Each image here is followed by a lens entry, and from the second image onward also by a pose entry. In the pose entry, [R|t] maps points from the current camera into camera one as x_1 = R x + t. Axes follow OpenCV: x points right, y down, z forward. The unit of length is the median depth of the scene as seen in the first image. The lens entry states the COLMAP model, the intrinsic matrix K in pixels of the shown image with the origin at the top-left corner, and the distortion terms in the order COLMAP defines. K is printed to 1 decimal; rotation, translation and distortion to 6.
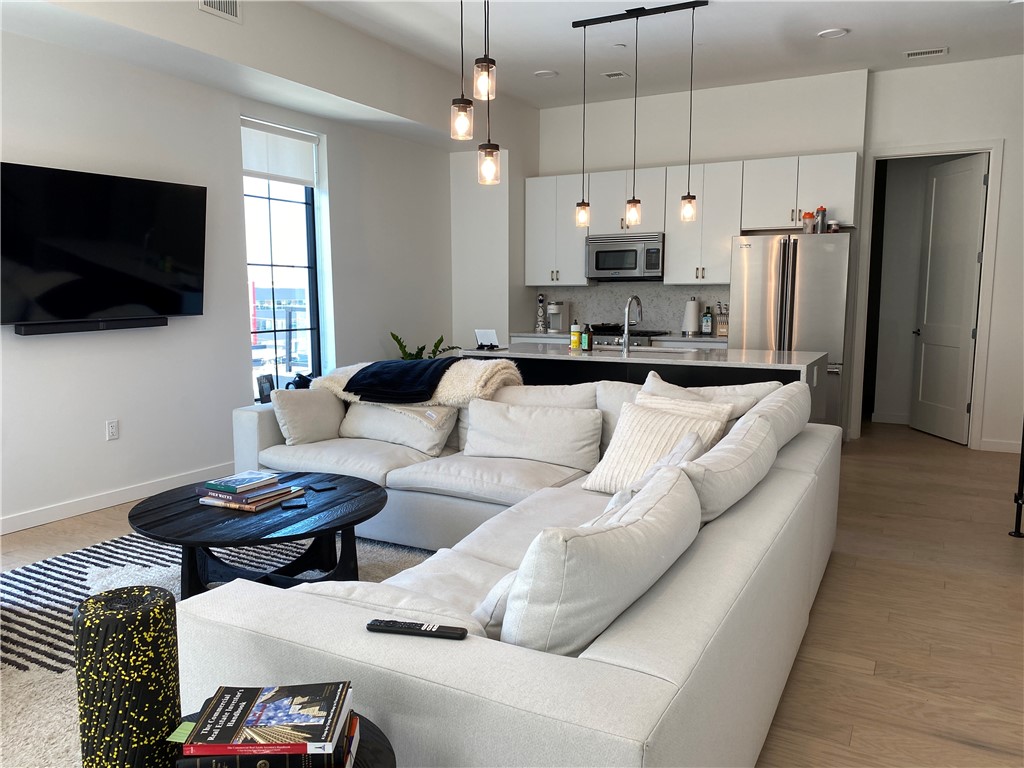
lens RADIAL K [[776.2, 0, 512.0], [0, 776.2, 384.0], [0, 0, 1]] dist [0.085157, -0.100379]
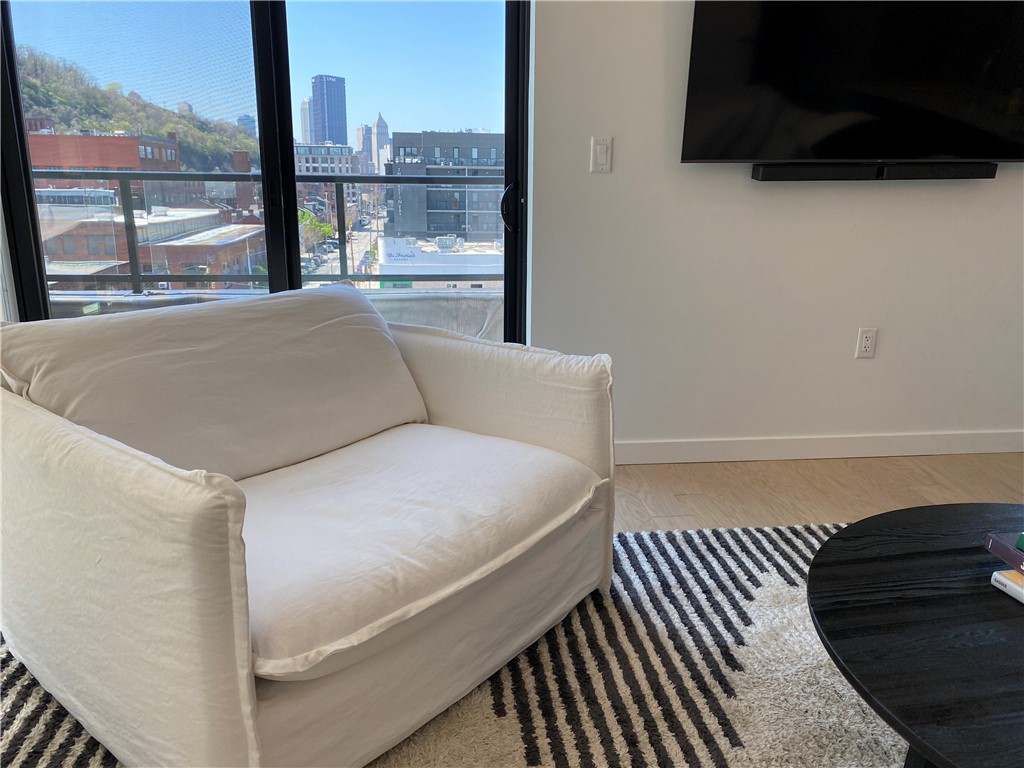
lens RADIAL K [[775.4, 0, 512.0], [0, 775.4, 384.0], [0, 0, 1]] dist [0.000778, 0.005552]
pose [[0.579621, 0.210008, -0.787361, -0.200803], [-0.107191, 0.977475, 0.181806, 0.008468], [0.807806, -0.020981, 0.589075, 0.464753]]
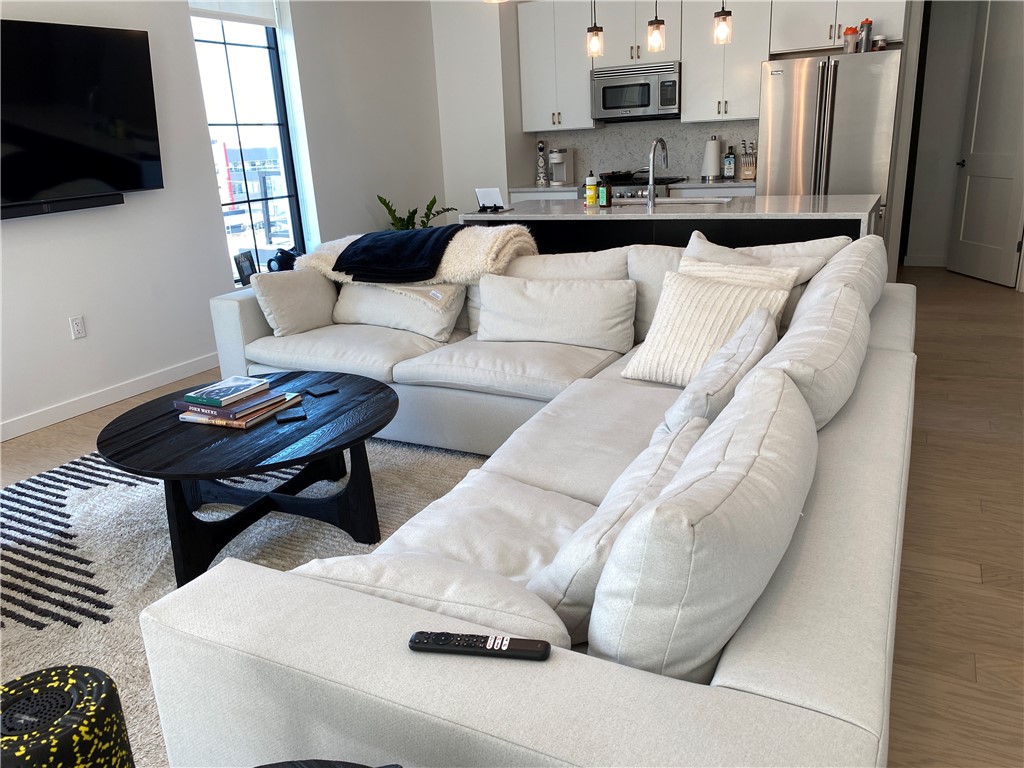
lens RADIAL K [[780.7, 0, 504.2], [0, 780.7, 379.7], [0, 0, 1]] dist [0.062445, -0.072948]
pose [[0.998655, -0.051725, -0.003570, -0.032775], [0.051533, 0.982663, 0.178094, -0.020598], [-0.005704, -0.178038, 0.984007, 0.132096]]
